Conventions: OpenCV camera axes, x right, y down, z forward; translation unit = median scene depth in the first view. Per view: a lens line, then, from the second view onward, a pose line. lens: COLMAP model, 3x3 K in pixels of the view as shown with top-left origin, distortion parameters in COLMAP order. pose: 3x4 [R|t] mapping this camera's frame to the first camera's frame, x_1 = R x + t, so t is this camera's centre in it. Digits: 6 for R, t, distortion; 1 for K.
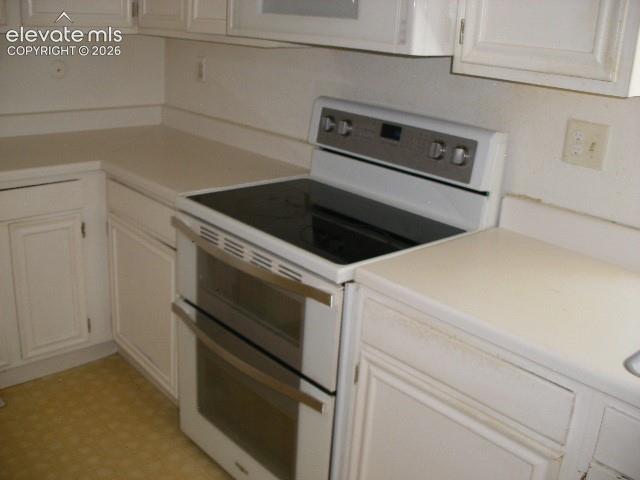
lens RADIAL K [[667.1, 0, 320.0], [0, 667.1, 240.0], [0, 0, 1]] dist [-0.157312, 0.006982]
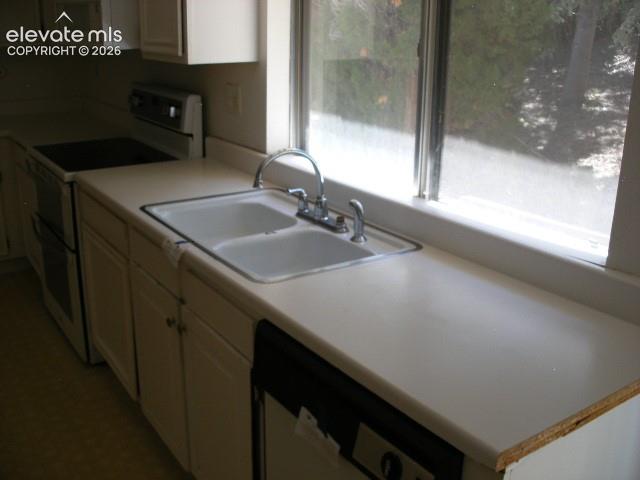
lens RADIAL K [[667.1, 0, 320.0], [0, 667.1, 240.0], [0, 0, 1]] dist [-0.157312, 0.006982]
pose [[0.989956, 0.003736, -0.141325, 0.771585], [-0.006914, 0.999734, -0.022008, 0.207552], [0.141205, 0.022764, 0.989719, -0.488838]]
